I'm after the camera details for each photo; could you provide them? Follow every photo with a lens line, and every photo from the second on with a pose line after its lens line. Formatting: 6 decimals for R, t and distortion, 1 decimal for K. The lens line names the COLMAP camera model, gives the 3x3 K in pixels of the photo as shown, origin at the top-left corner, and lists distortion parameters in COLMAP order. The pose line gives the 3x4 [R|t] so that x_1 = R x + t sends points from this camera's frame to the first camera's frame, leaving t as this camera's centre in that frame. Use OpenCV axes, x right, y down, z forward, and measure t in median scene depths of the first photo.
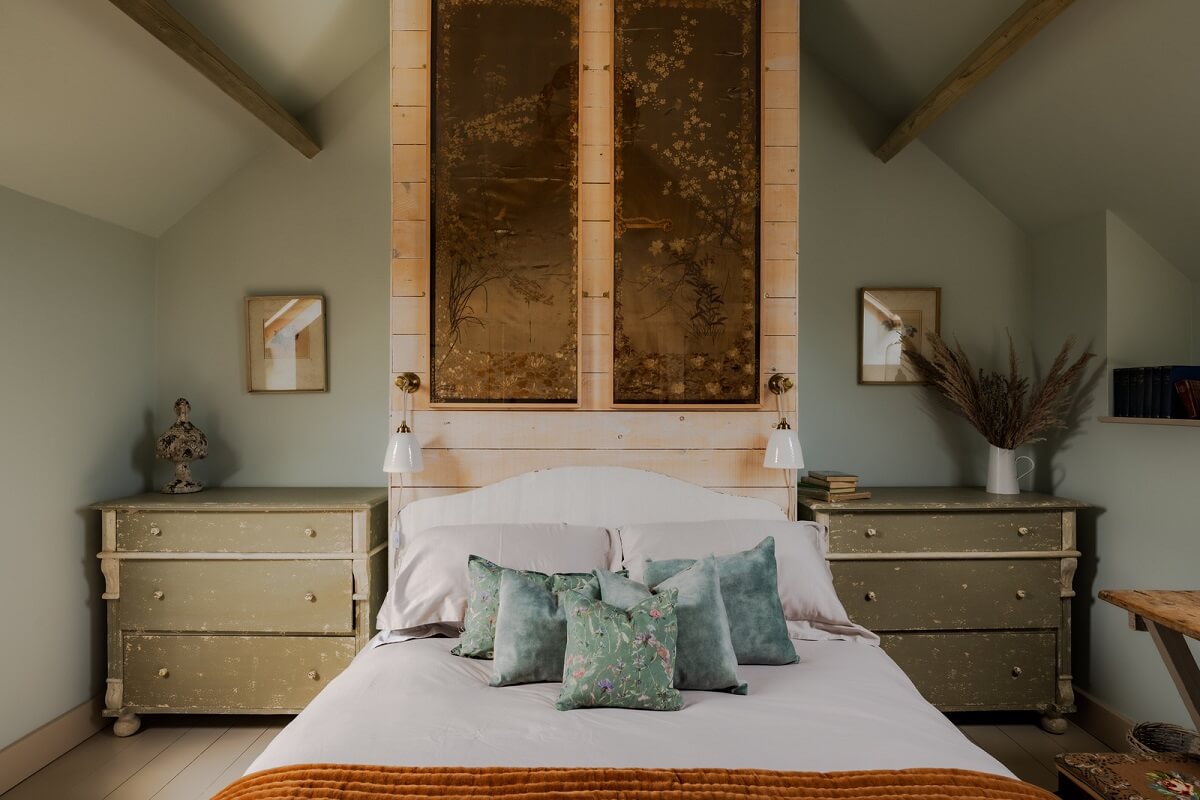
lens RADIAL K [[1679.3, 0, 600.5], [0, 1679.3, 403.9], [0, 0, 1]] dist [0.009382, 0.000000]
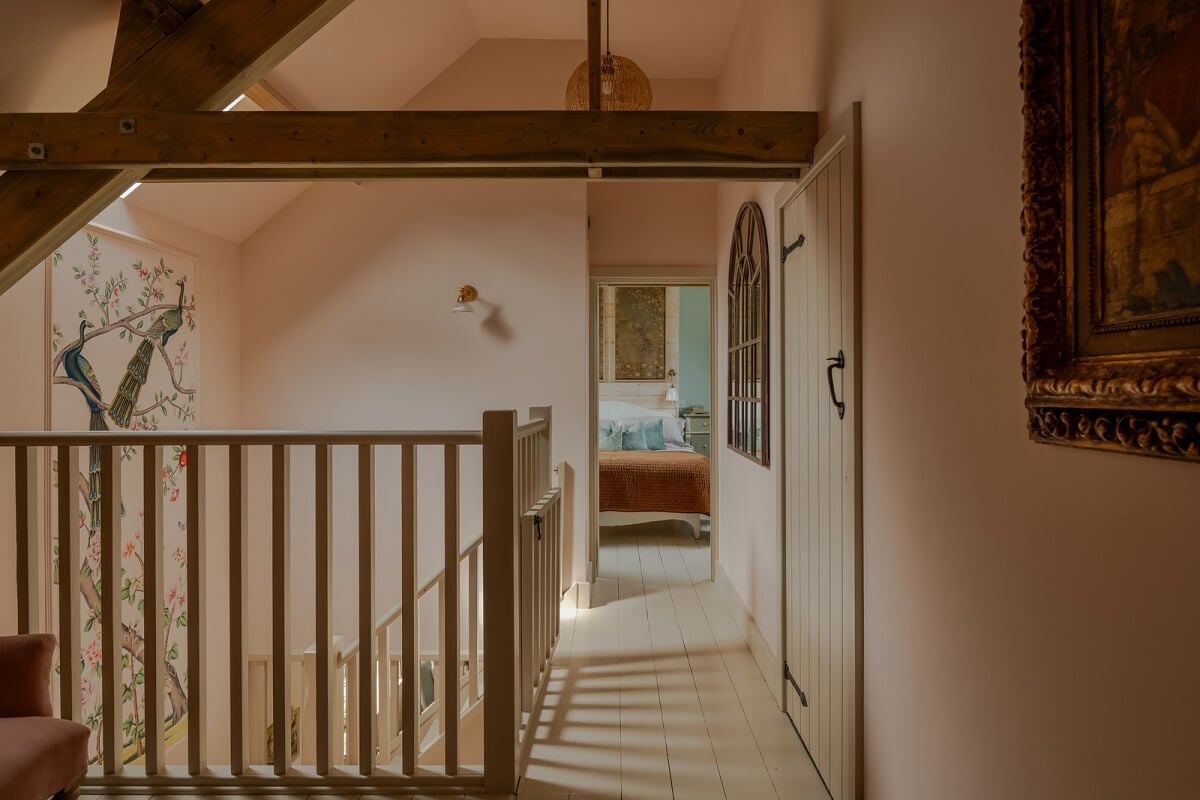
lens RADIAL K [[1679.3, 0, 600.3], [0, 1679.3, 397.7], [0, 0, 1]] dist [0.009382, 0.000000]
pose [[0.999989, -0.004264, 0.001781, -0.024082], [0.004240, 0.999901, 0.013422, -0.008317], [-0.001838, -0.013414, 0.999908, -1.927389]]
